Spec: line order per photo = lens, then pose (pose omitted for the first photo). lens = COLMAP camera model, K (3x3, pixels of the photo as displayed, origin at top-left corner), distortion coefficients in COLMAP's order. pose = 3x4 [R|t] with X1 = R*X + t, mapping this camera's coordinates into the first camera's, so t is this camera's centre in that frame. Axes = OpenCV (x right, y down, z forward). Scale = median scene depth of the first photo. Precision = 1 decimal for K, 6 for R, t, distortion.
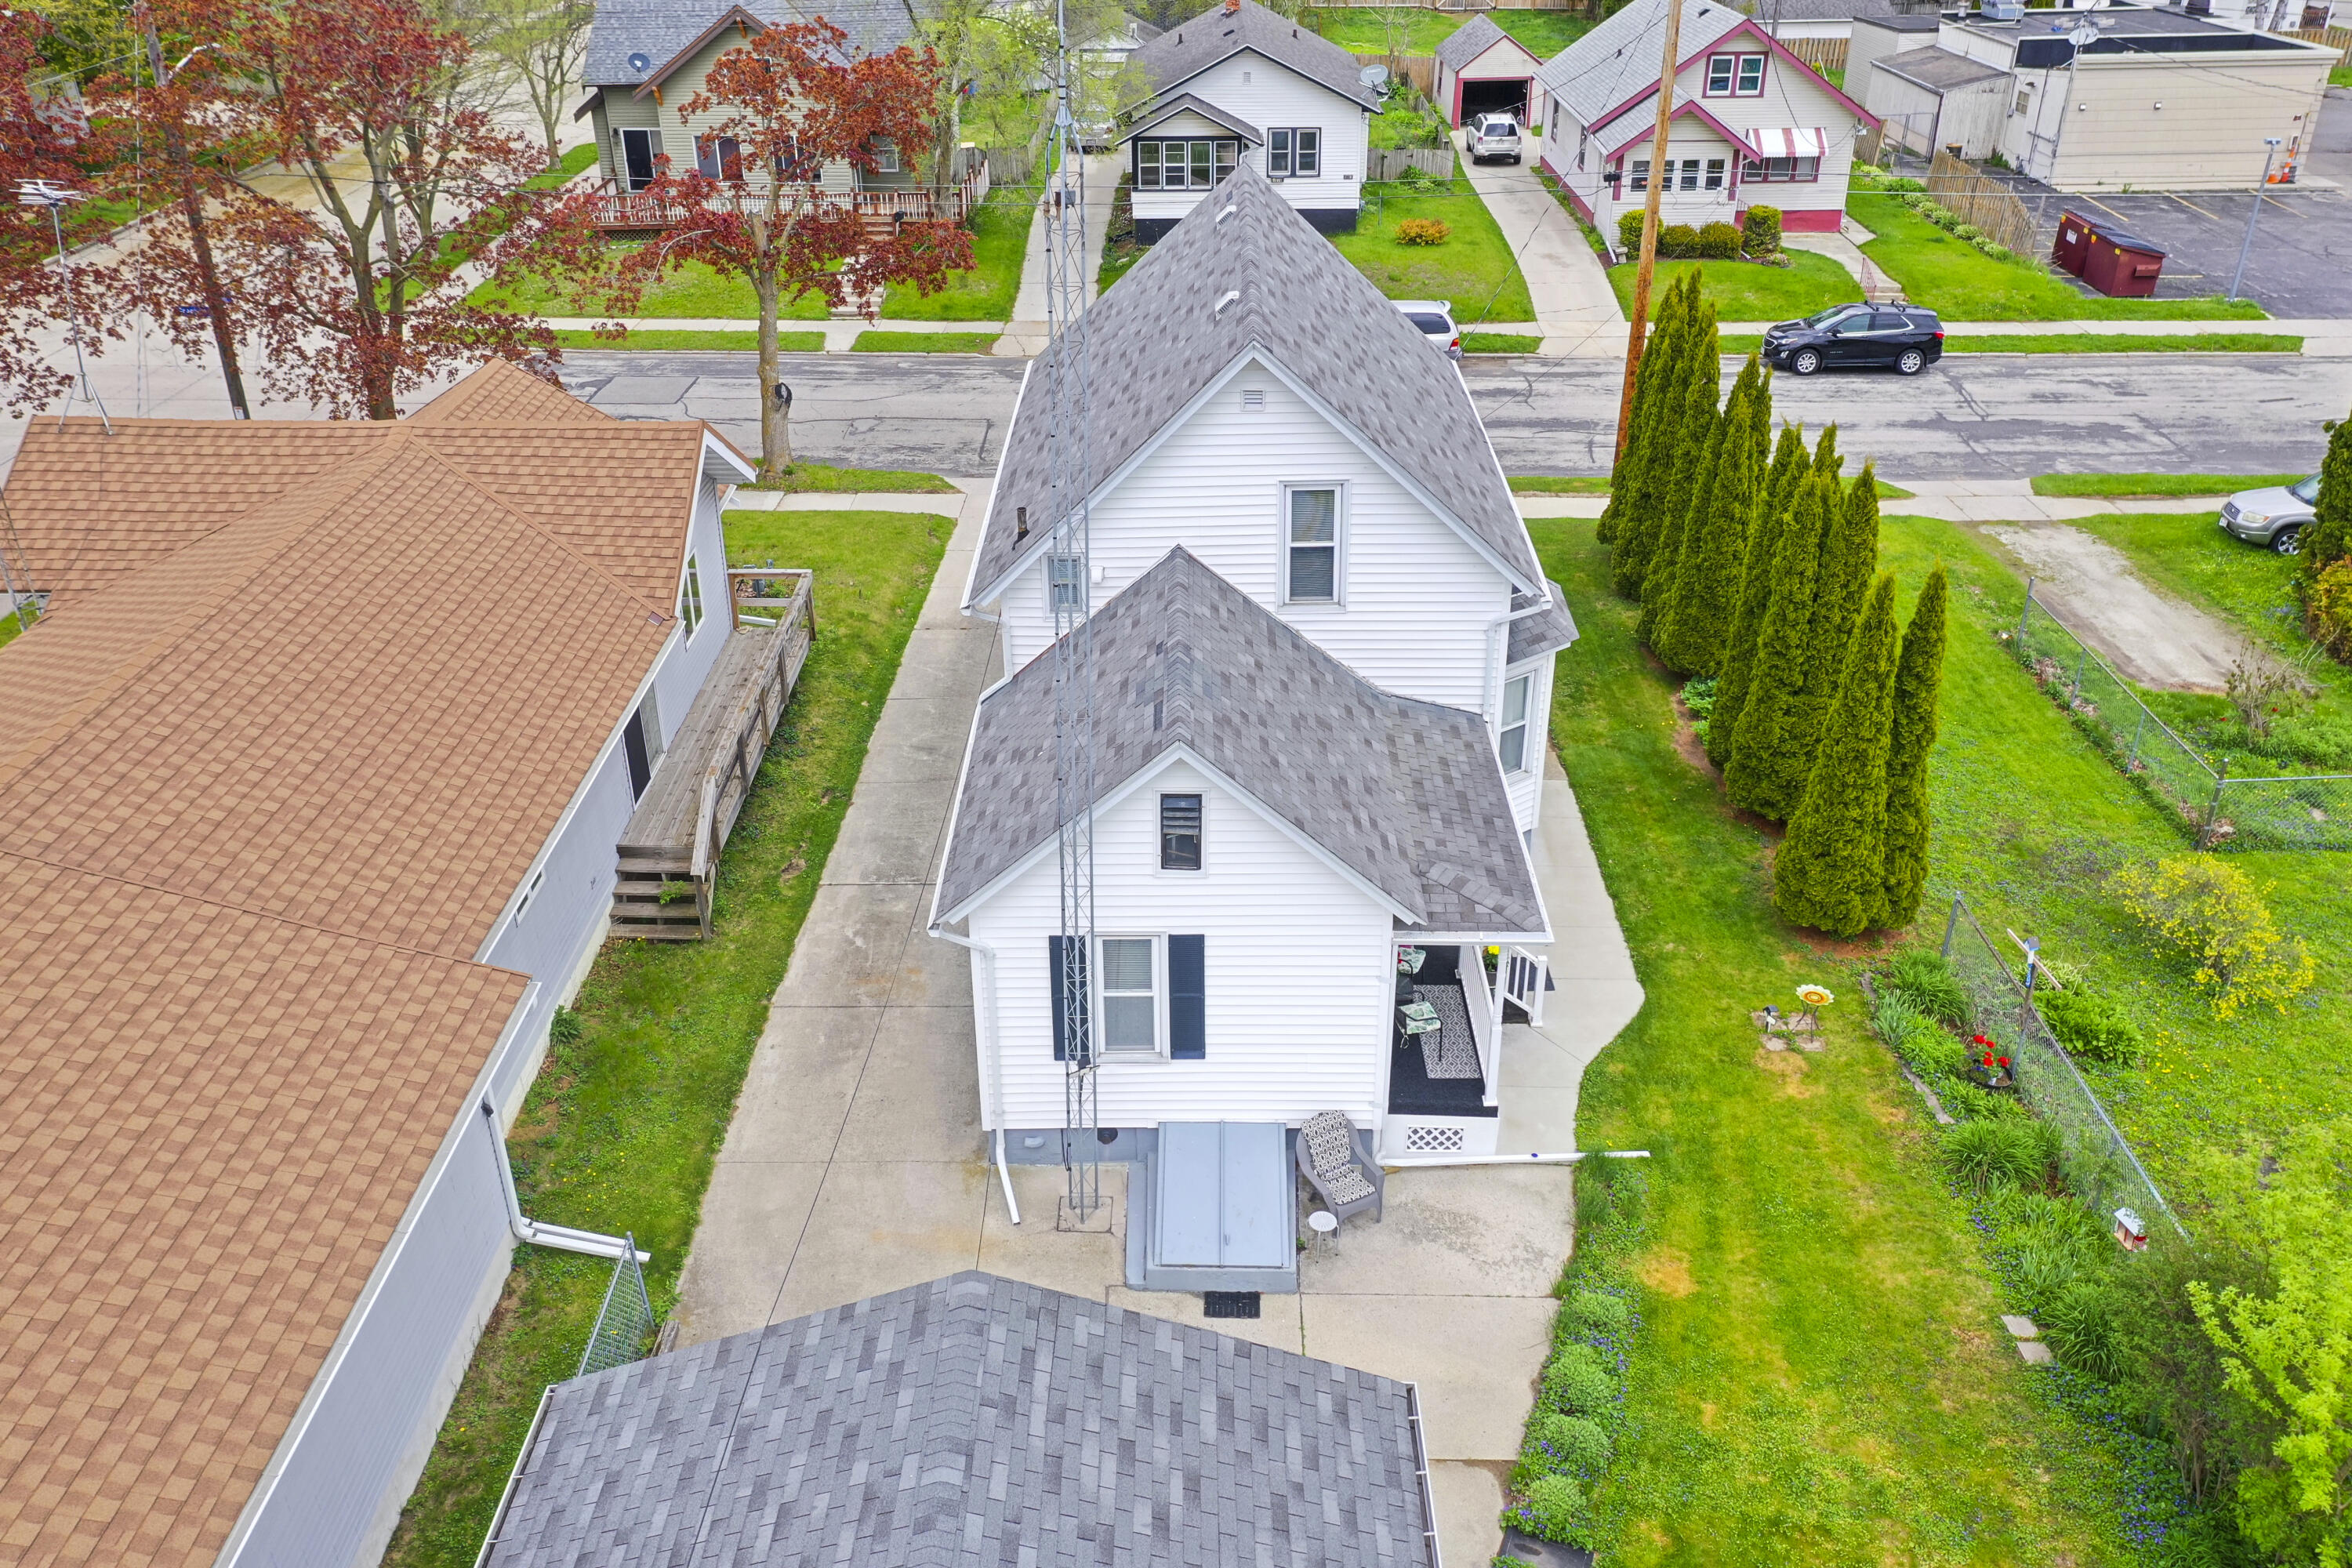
lens RADIAL K [[1886.4, 0, 1176.0], [0, 1886.4, 784.0], [0, 0, 1]] dist [0.020276, 0.008816]
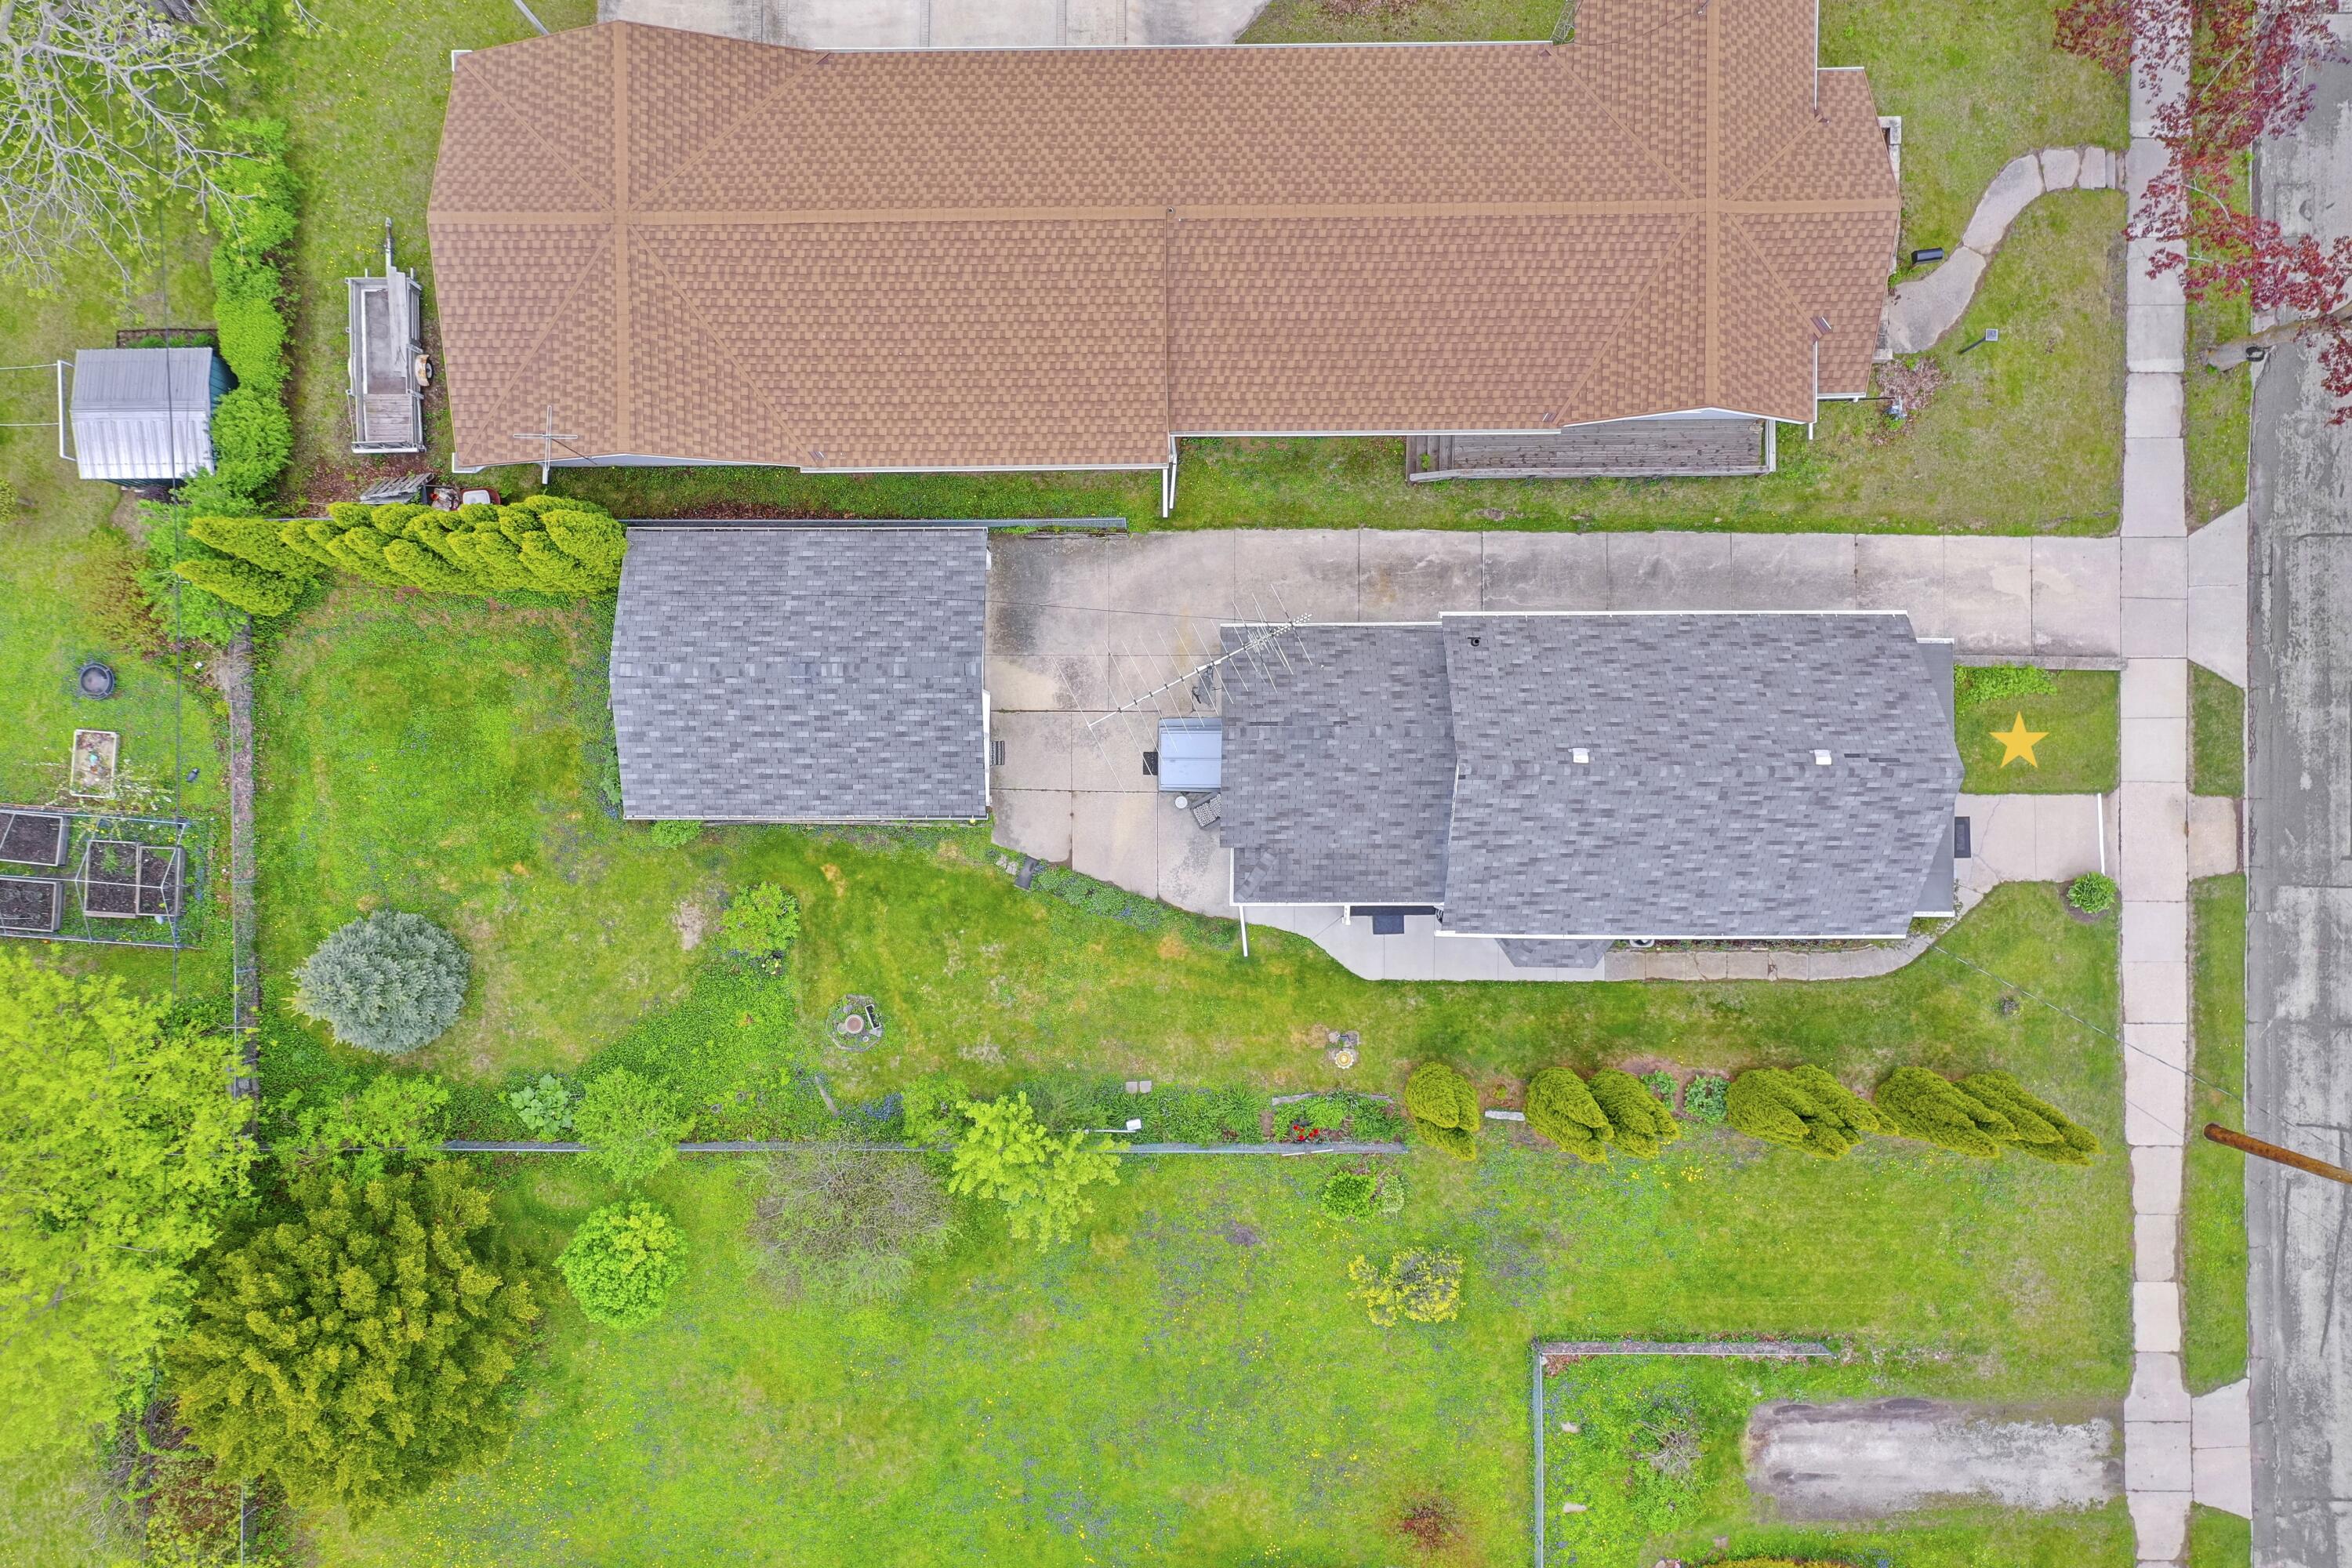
lens RADIAL K [[1886.4, 0, 1176.0], [0, 1886.4, 784.0], [0, 0, 1]] dist [0.020276, 0.008816]
pose [[0.013306, 0.999845, -0.011496, 0.038045], [-0.460575, 0.016333, 0.887471, -0.853031], [0.887521, -0.006514, 0.460721, -0.035883]]
